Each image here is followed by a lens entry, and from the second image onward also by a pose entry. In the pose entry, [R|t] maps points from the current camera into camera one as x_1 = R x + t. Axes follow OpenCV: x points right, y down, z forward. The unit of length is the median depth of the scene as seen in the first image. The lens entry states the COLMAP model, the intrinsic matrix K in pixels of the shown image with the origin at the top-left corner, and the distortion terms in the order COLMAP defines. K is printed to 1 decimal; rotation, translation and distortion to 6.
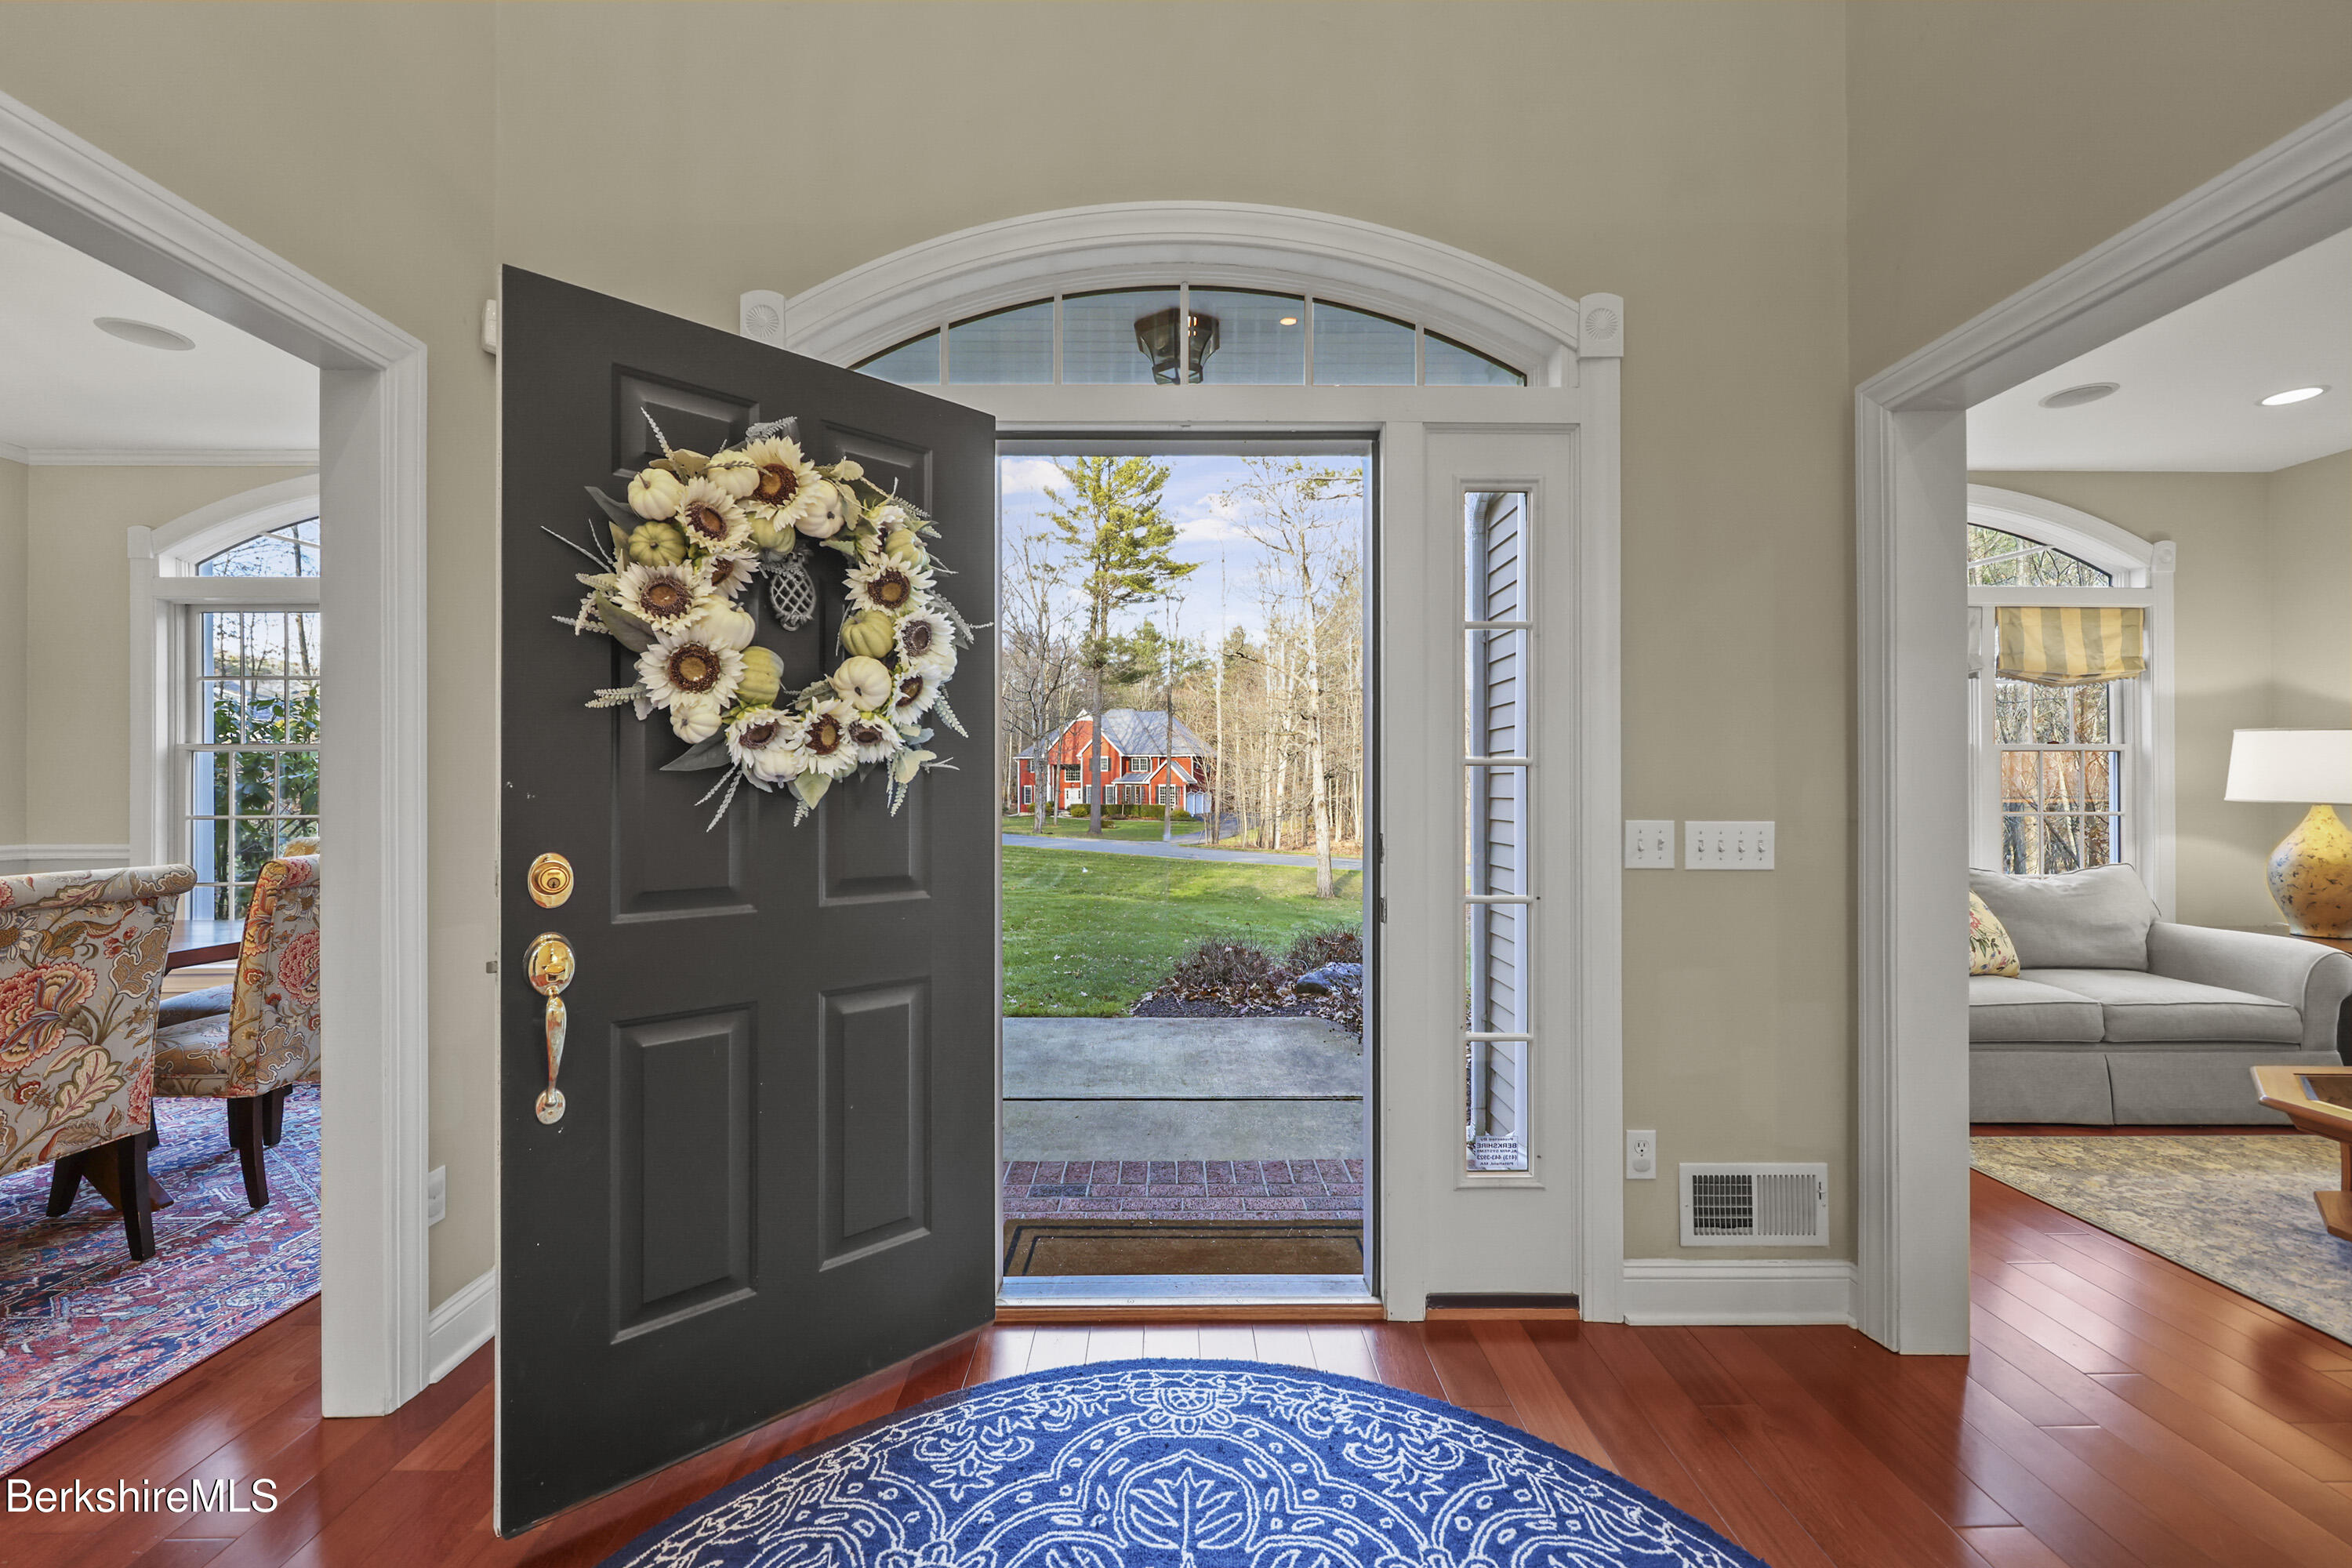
lens RADIAL K [[947.0, 0, 1176.4], [0, 947.0, 777.6], [0, 0, 1]] dist [-0.002034, 0.000346]
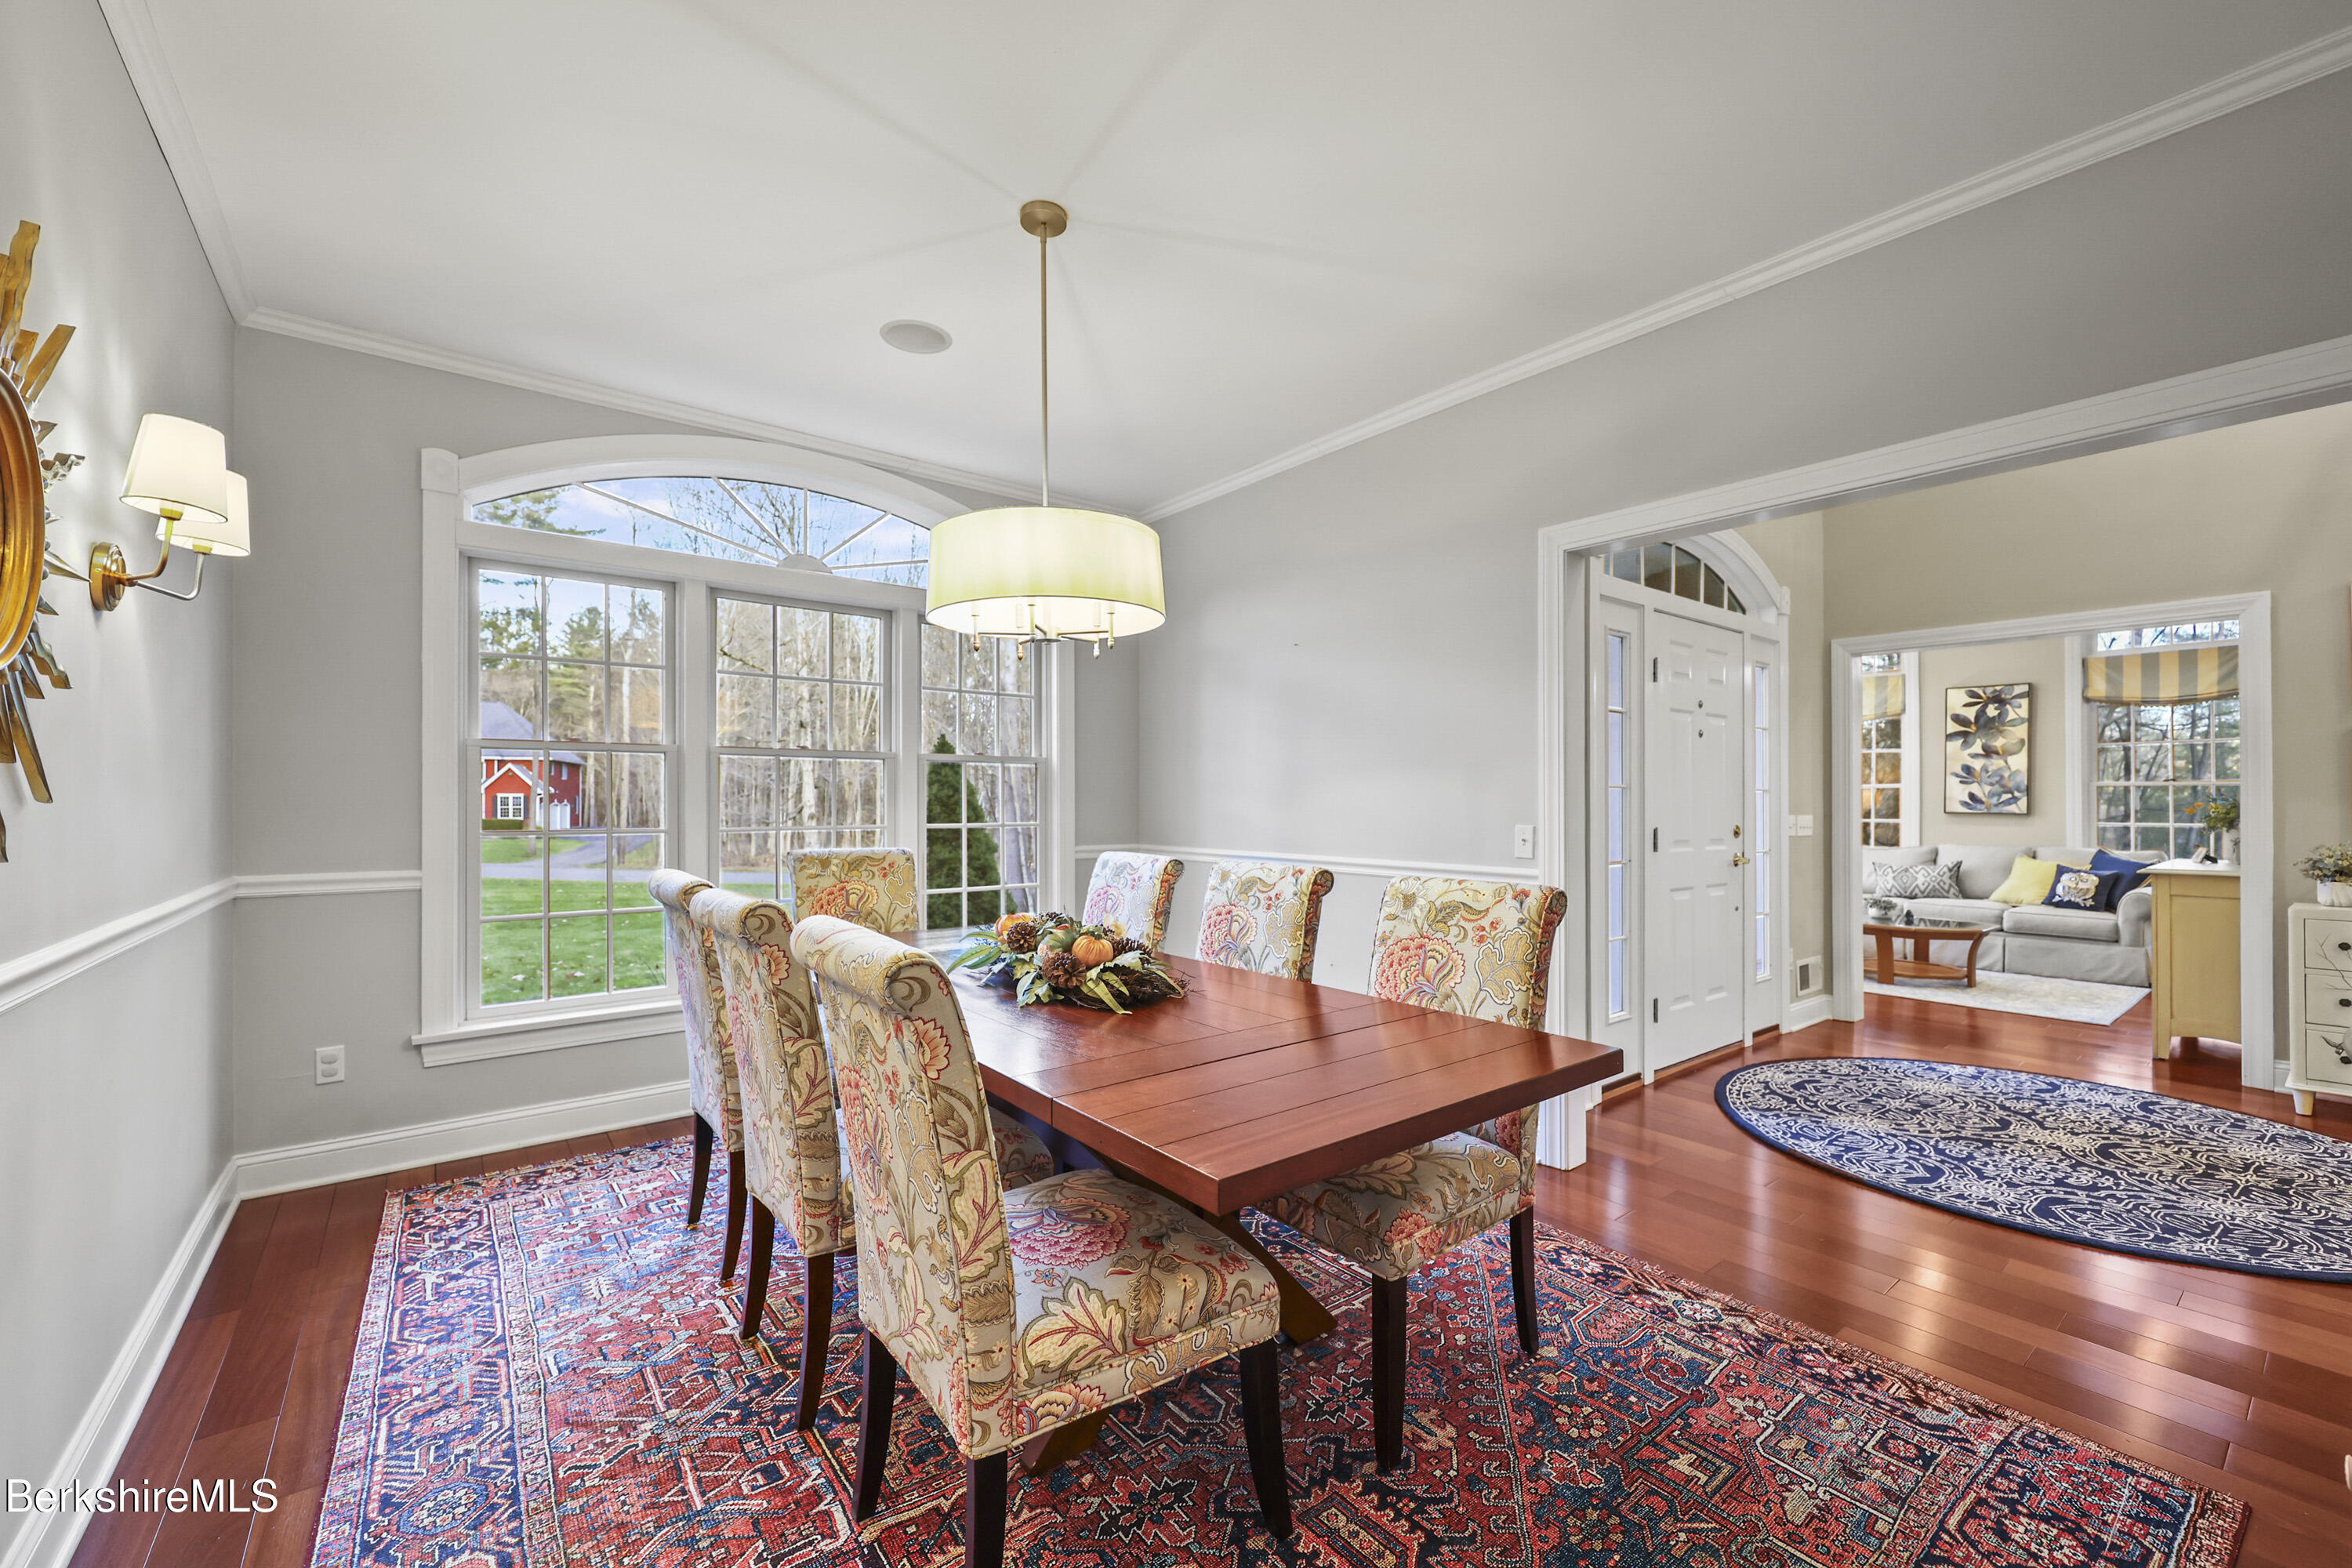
lens RADIAL K [[947.0, 0, 1200.4], [0, 947.0, 799.9], [0, 0, 1]] dist [-0.002034, 0.000346]
pose [[0.785283, 0.005963, 0.619108, -2.066555], [-0.002762, 0.999977, -0.006128, 0.032294], [-0.619131, 0.003102, 0.785282, 0.083626]]
